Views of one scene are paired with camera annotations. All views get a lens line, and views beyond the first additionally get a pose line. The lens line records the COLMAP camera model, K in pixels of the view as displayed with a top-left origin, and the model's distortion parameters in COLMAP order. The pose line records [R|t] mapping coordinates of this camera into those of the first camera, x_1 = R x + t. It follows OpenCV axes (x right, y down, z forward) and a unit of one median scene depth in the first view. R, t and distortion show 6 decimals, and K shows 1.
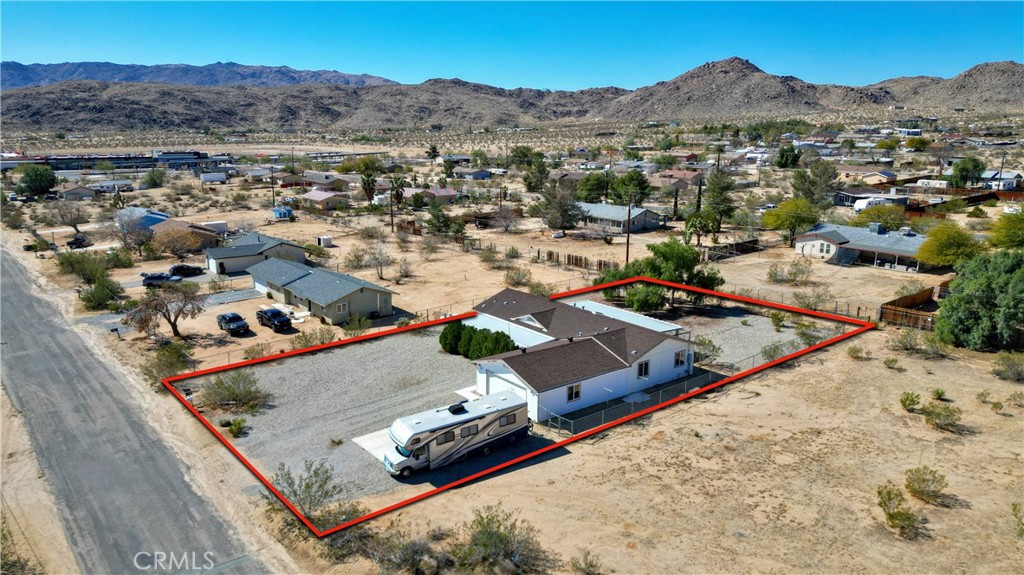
lens RADIAL K [[717.1, 0, 510.3], [0, 717.1, 287.1], [0, 0, 1]] dist [0.073189, -0.073468]
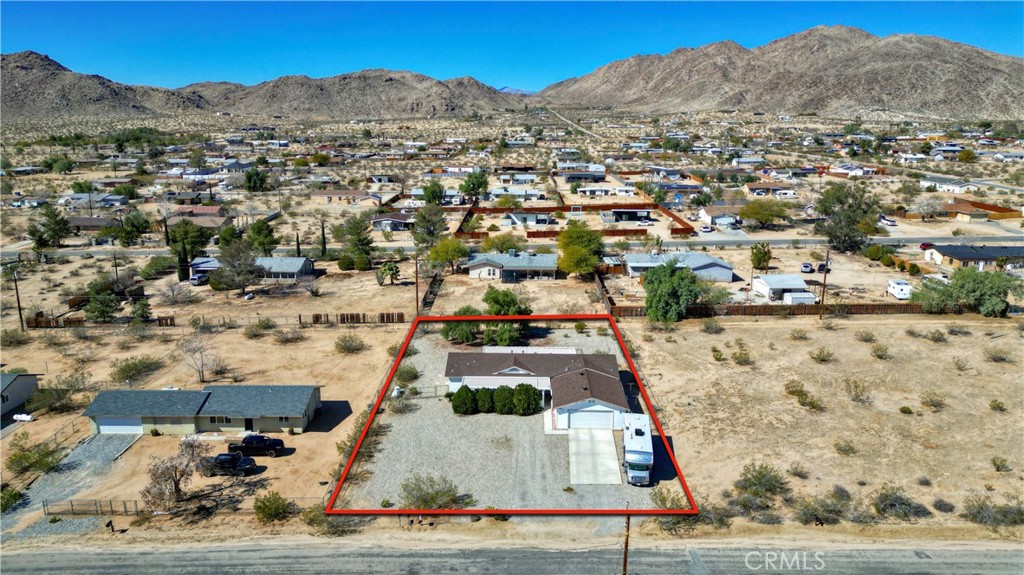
lens RADIAL K [[717.1, 0, 510.3], [0, 717.1, 287.1], [0, 0, 1]] dist [0.073189, -0.073468]
pose [[0.631668, -0.176469, 0.754887, -0.882725], [0.173698, 0.981207, 0.084030, -0.202671], [-0.755529, 0.078043, 0.650450, 0.120777]]
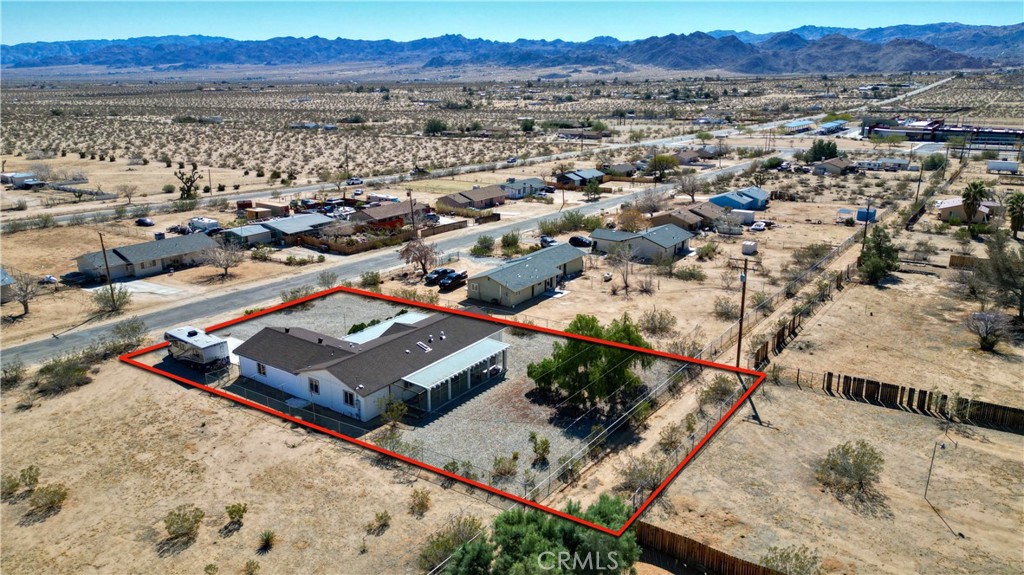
lens RADIAL K [[717.1, 0, 510.3], [0, 717.1, 287.1], [0, 0, 1]] dist [0.073189, -0.073468]
pose [[0.296897, 0.272219, -0.915287, 1.033107], [-0.218255, 0.952479, 0.212483, -0.278869], [0.929633, 0.136680, 0.342201, 0.709803]]
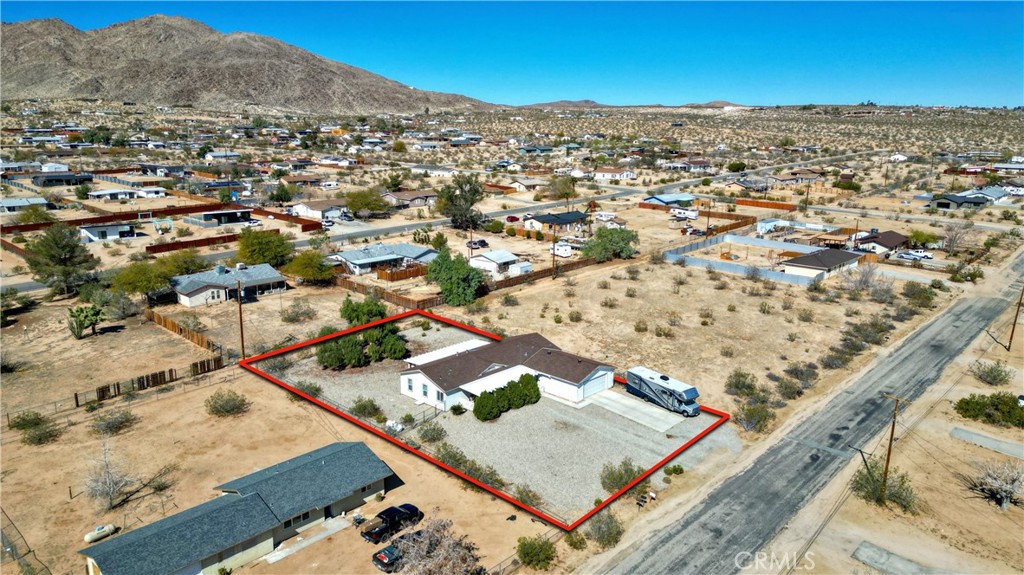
lens RADIAL K [[717.1, 0, 510.3], [0, 717.1, 287.1], [0, 0, 1]] dist [0.073189, -0.073468]
pose [[-0.162397, -0.231843, 0.959102, -1.144042], [0.208016, 0.942116, 0.262959, -0.411108], [-0.964550, 0.242212, -0.104770, 0.993513]]
